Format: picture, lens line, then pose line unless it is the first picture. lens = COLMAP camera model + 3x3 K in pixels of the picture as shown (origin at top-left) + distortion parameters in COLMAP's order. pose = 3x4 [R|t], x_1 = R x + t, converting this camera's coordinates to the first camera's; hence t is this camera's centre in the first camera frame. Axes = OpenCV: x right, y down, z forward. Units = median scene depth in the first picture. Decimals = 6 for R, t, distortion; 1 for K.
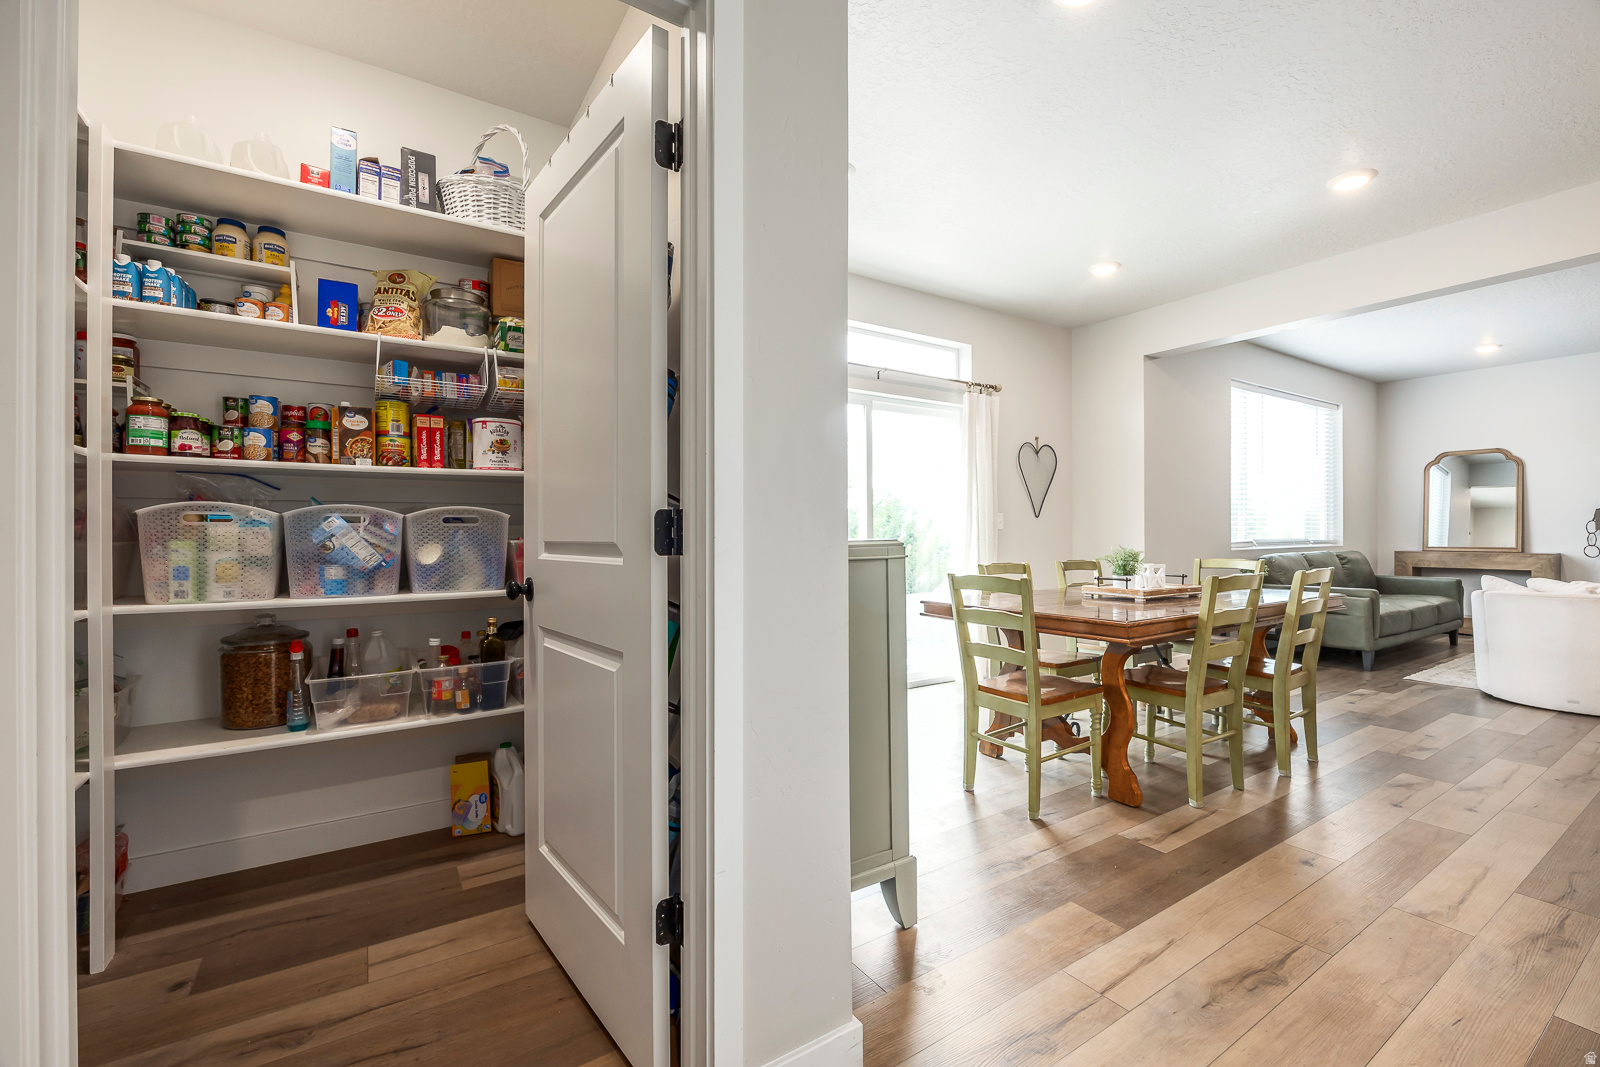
lens RADIAL K [[740.6, 0, 797.2], [0, 740.6, 536.6], [0, 0, 1]] dist [0.000699, 0.001091]
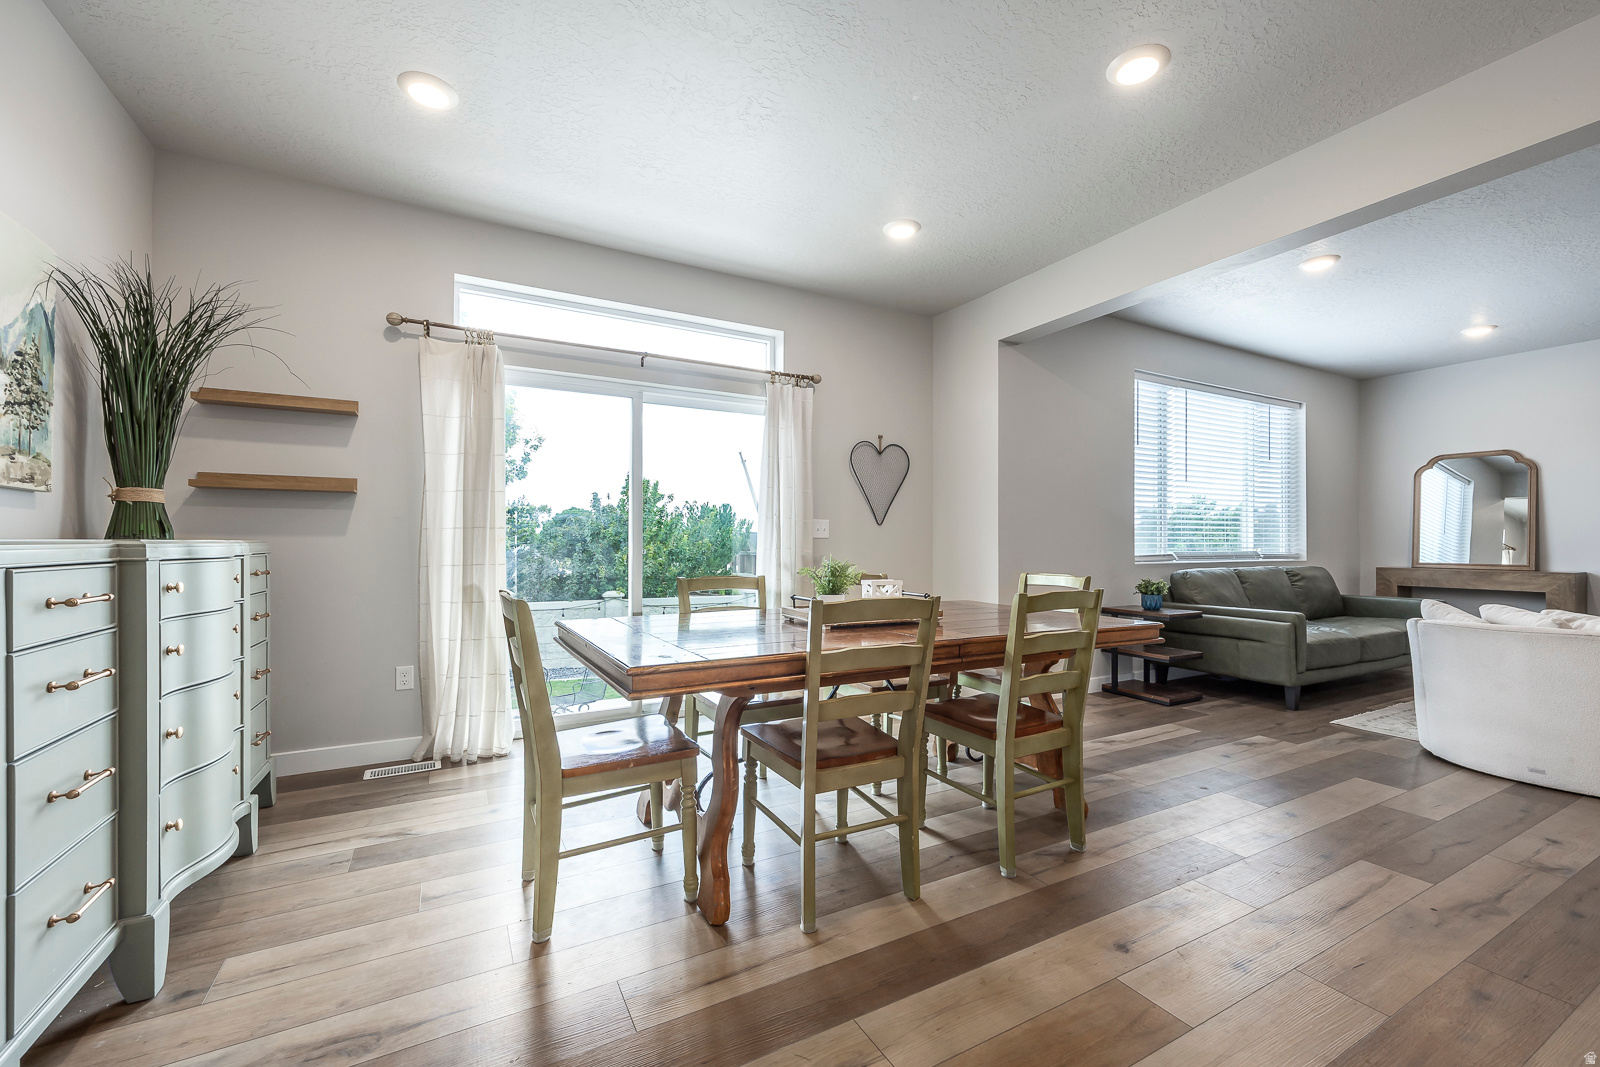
lens RADIAL K [[651.3, 0, 795.8], [0, 651.3, 540.9], [0, 0, 1]] dist [0.009603, -0.000371]
pose [[0.992381, 0.006898, -0.123014, 0.312886], [-0.008267, 0.999909, -0.010625, 0.002315], [0.122930, 0.011561, 0.992348, 0.199021]]
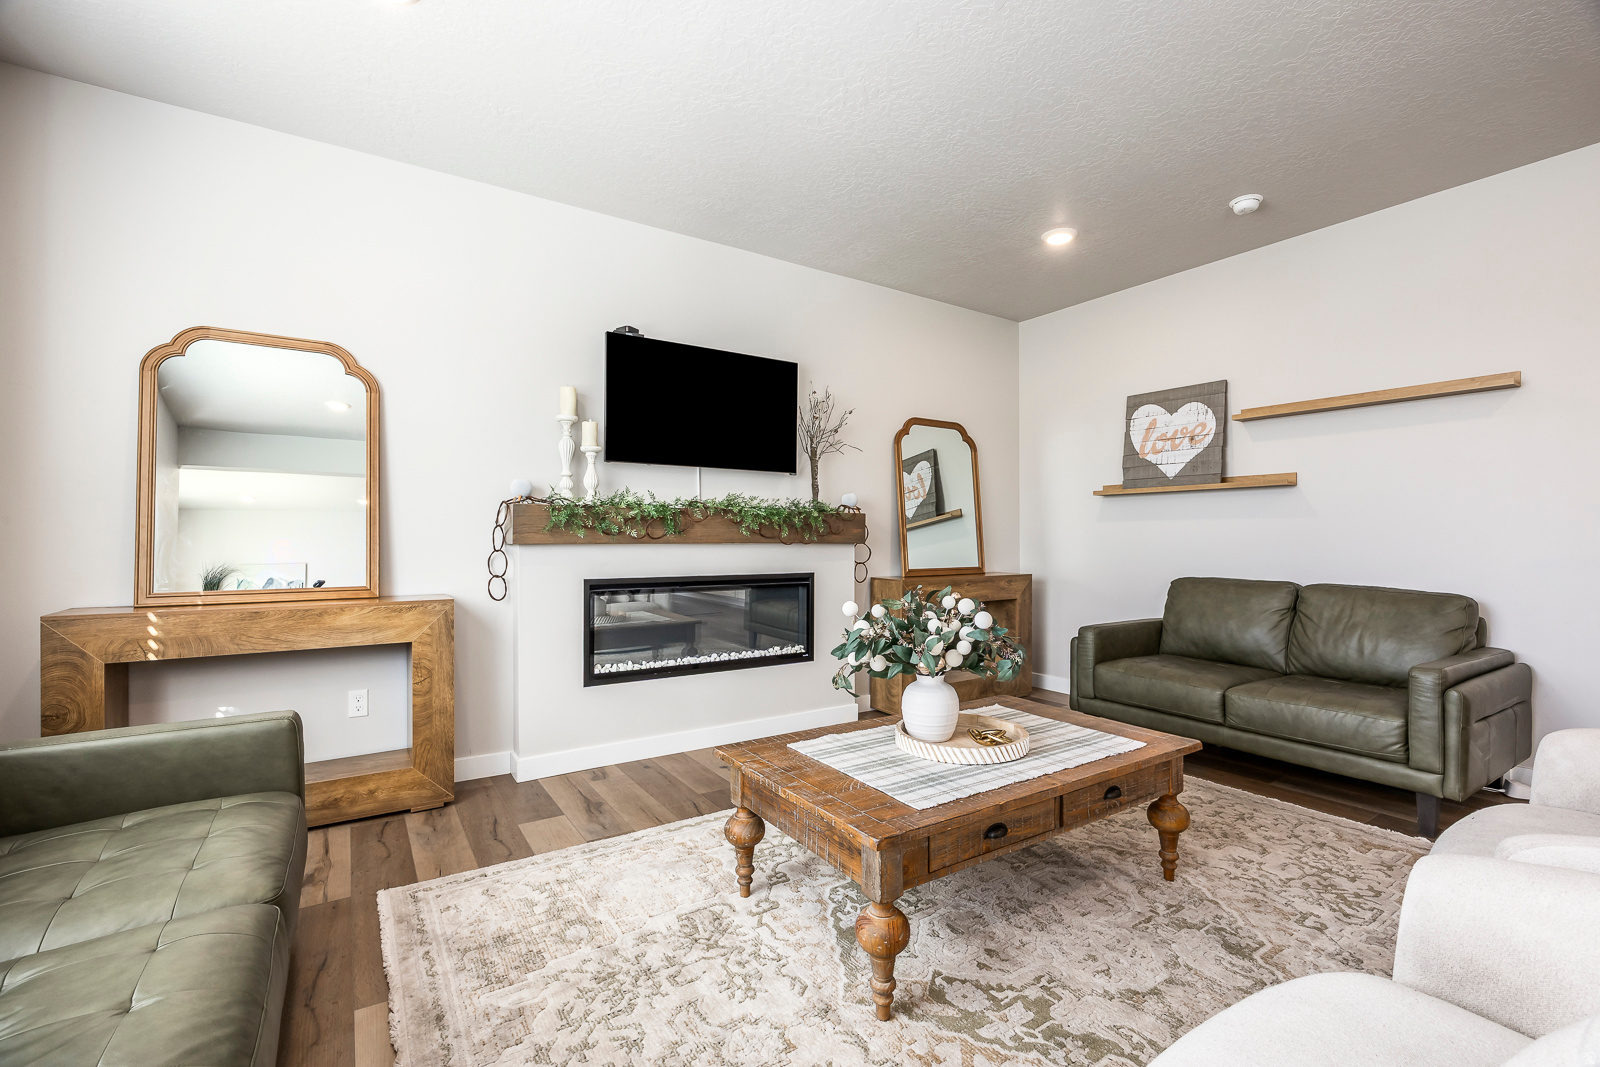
lens RADIAL K [[703.8, 0, 809.0], [0, 703.8, 532.7], [0, 0, 1]] dist [-0.012772, 0.000373]
pose [[0.037830, 0.010855, 0.999225, 0.806668], [0.005296, 0.999925, -0.011063, -0.014238], [-0.999270, 0.005710, 0.037770, 1.017351]]
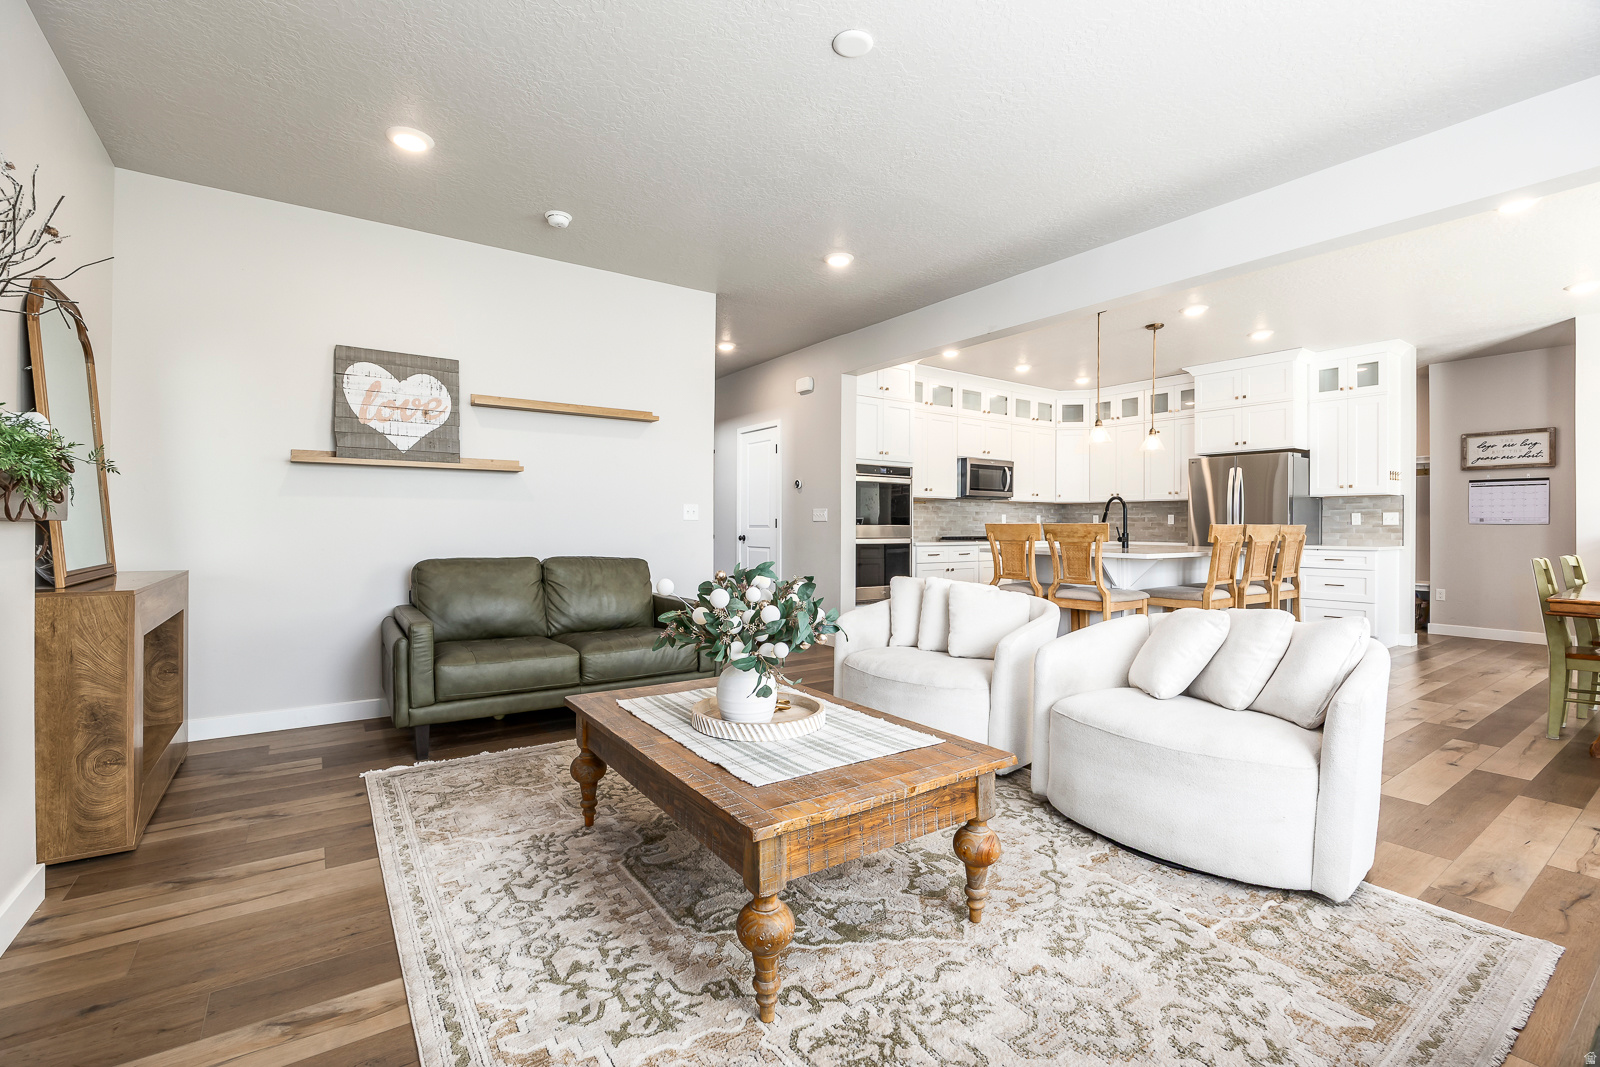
lens RADIAL K [[703.8, 0, 800.5], [0, 703.8, 527.1], [0, 0, 1]] dist [-0.012772, 0.000373]
pose [[-0.999942, 0.001811, 0.010598, 1.137384], [0.001865, 0.999985, 0.005097, -0.009275], [-0.010589, 0.005117, -0.999931, 1.300620]]
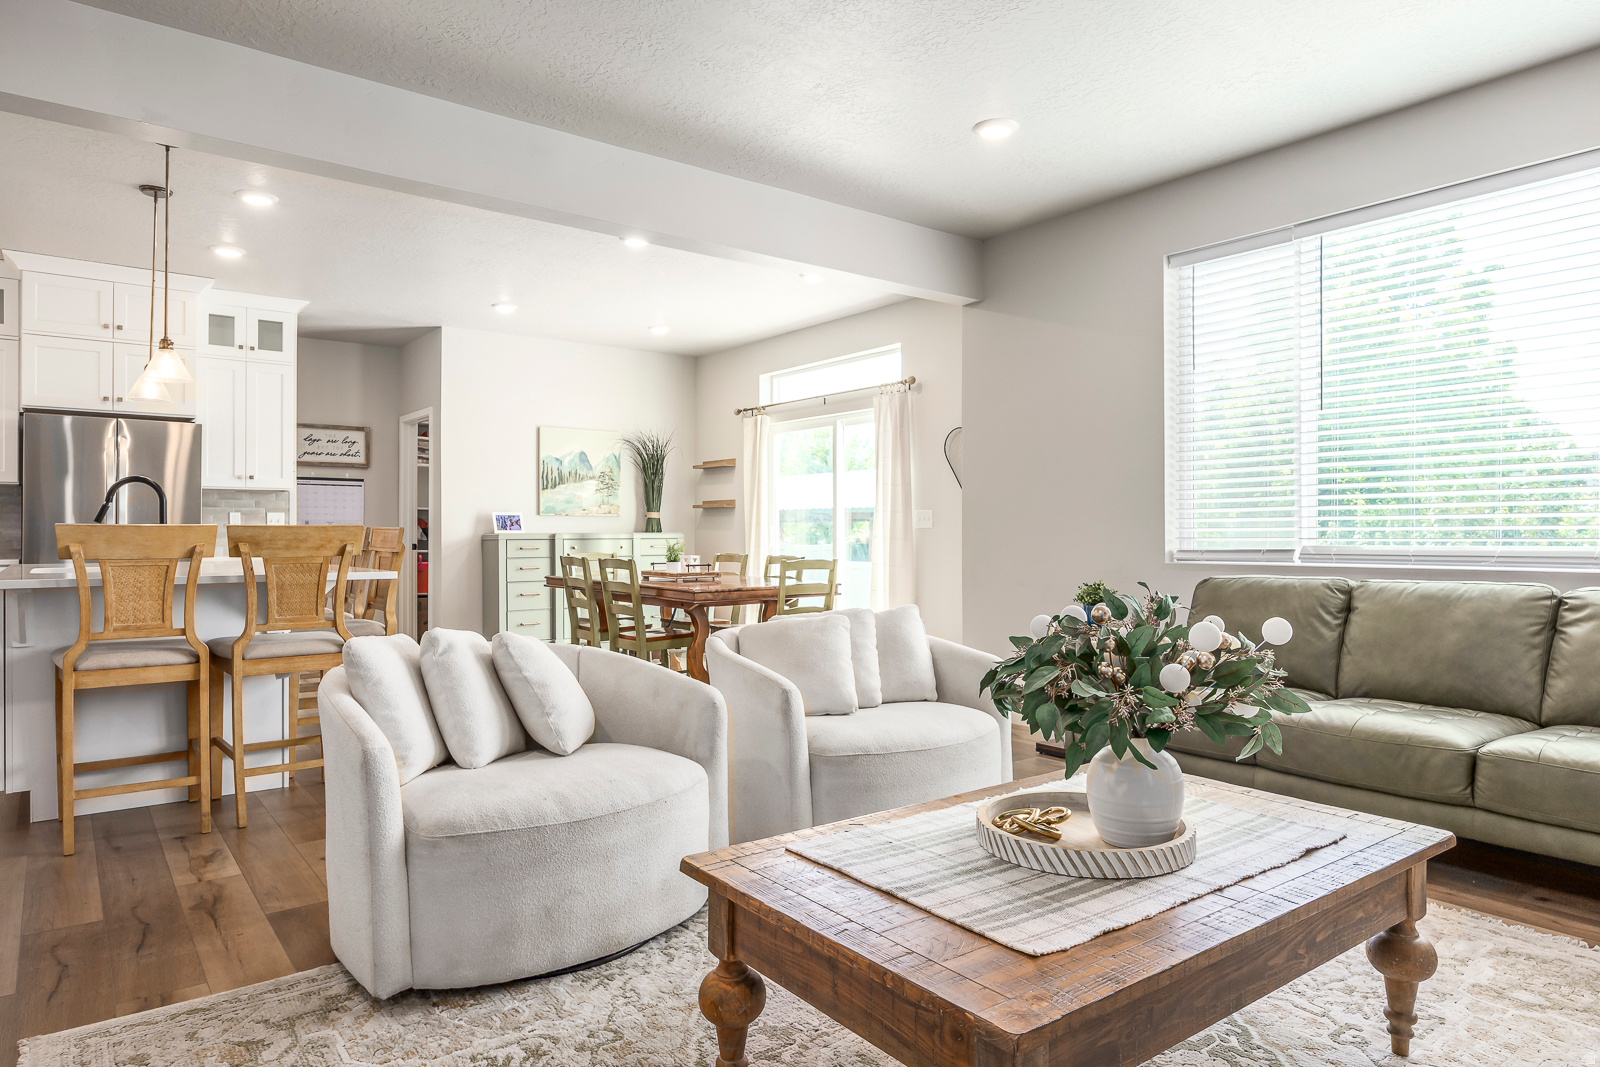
lens RADIAL K [[1009.6, 0, 800.3], [0, 1009.6, 530.7], [0, 0, 1]] dist [0.007146, 0.005089]
pose [[0.000522, 0.002090, -0.999998, 1.512152], [-0.003957, 0.999990, 0.002088, -0.007809], [0.999992, 0.003956, 0.000530, 0.821248]]
